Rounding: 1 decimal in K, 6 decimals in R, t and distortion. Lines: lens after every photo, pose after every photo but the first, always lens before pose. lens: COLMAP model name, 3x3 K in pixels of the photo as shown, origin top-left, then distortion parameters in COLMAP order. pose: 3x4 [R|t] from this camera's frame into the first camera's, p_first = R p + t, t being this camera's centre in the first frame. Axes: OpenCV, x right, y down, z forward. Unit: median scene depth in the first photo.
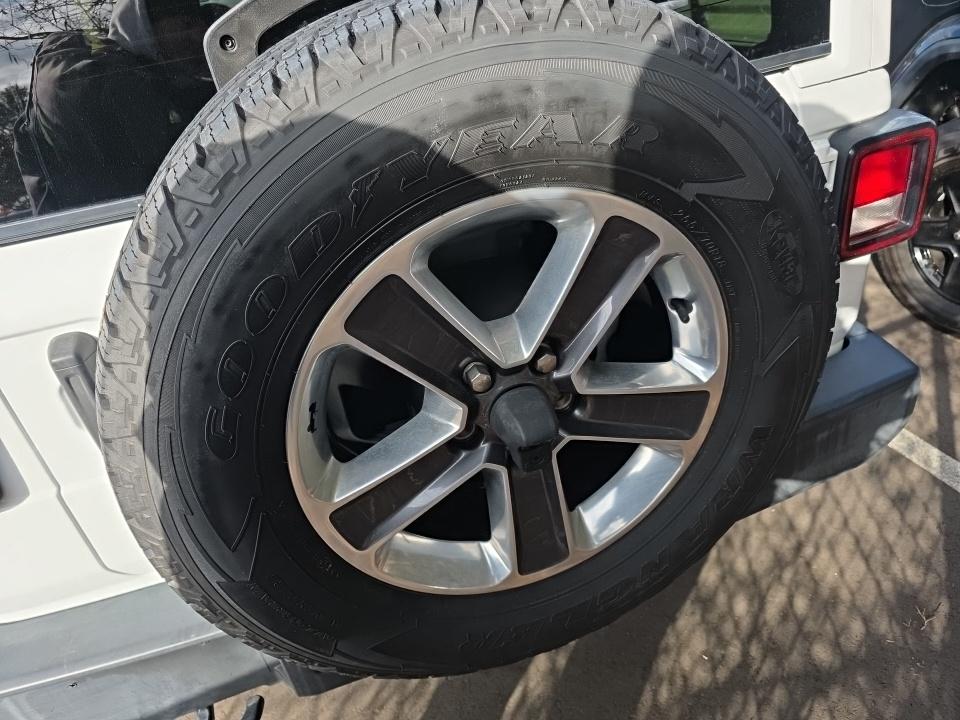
lens RADIAL K [[652.3, 0, 480.0], [0, 652.3, 360.0], [0, 0, 1]] dist [0.076212, -0.063247]
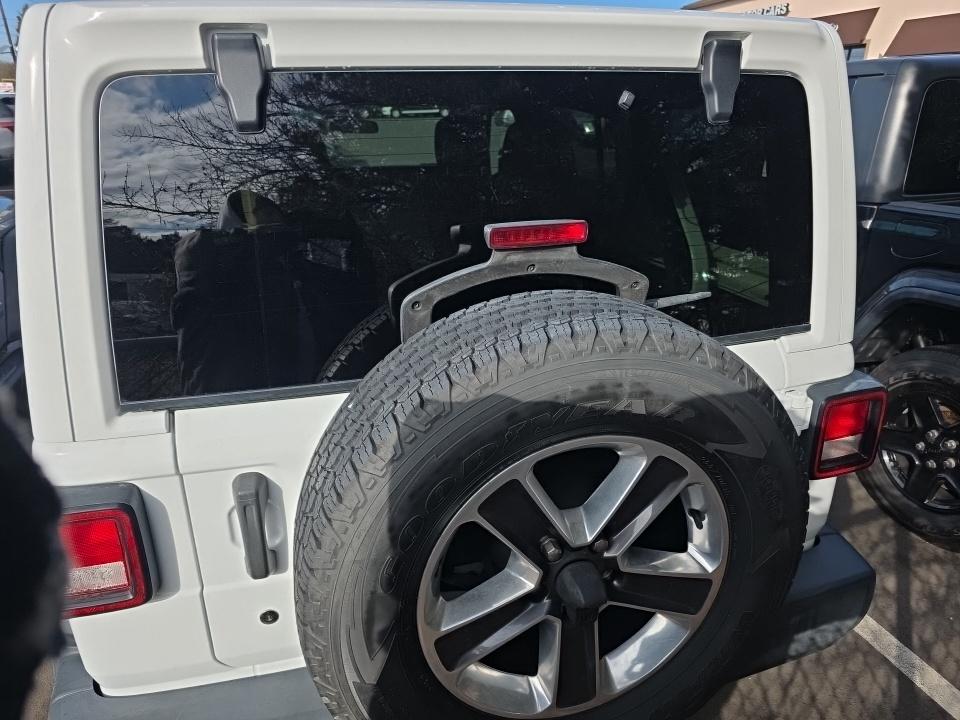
lens RADIAL K [[652.3, 0, 480.0], [0, 652.3, 360.0], [0, 0, 1]] dist [0.076212, -0.063247]
pose [[0.991217, 0.132000, 0.008016, -0.217406], [-0.128540, 0.975931, -0.176170, -0.101785], [-0.031077, 0.173592, 0.984327, -0.448252]]
